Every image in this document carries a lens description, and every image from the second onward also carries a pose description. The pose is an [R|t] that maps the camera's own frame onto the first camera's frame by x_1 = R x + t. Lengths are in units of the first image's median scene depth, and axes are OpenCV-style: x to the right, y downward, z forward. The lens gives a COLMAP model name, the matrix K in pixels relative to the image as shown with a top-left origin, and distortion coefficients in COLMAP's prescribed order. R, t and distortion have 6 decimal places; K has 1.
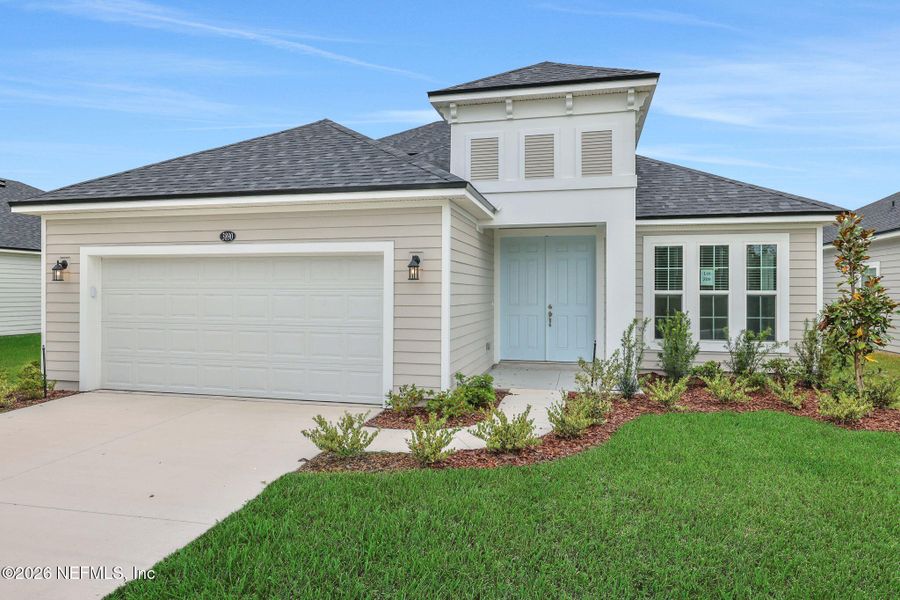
lens RADIAL K [[548.6, 0, 451.9], [0, 548.6, 292.4], [0, 0, 1]] dist [0.001412, 0.000029]
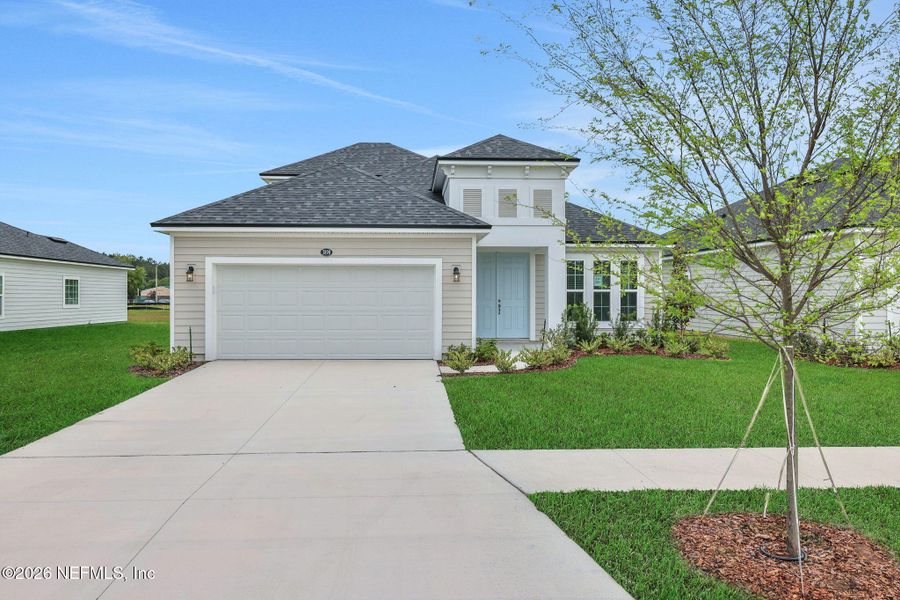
lens RADIAL K [[601.7, 0, 450.0], [0, 601.7, 300.0], [0, 0, 1]] dist [0.000156, -0.000280]
pose [[0.958436, -0.004887, 0.285265, -0.521623], [0.003237, 0.999975, 0.006256, 0.018045], [-0.285289, -0.005072, 0.958428, -0.638144]]
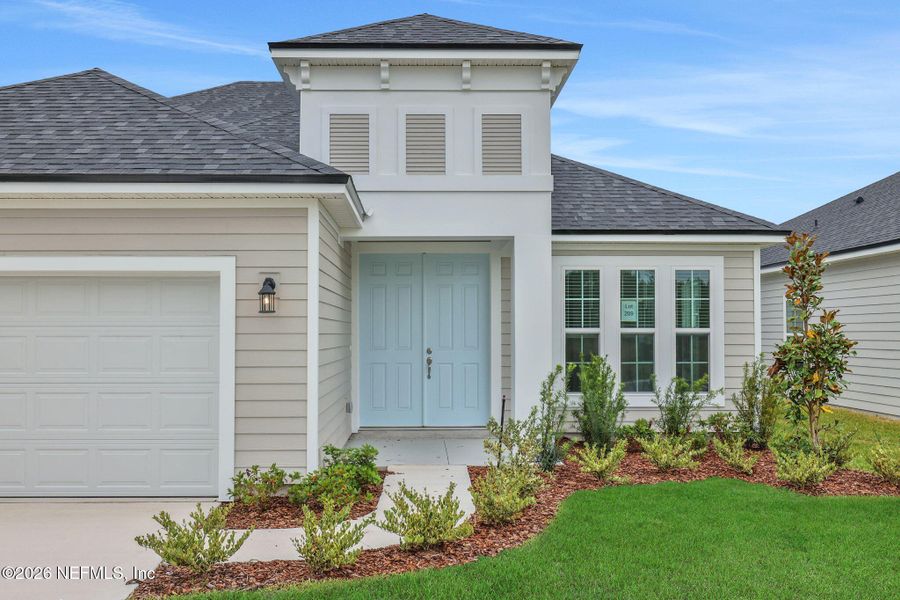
lens RADIAL K [[792.7, 0, 426.5], [0, 792.7, 322.1], [0, 0, 1]] dist [0.001578, -0.004127]
pose [[0.970224, -0.000060, 0.242208, -0.100032], [0.003461, 0.999901, -0.013615, 0.002706], [-0.242184, 0.014048, 0.970129, -0.016669]]
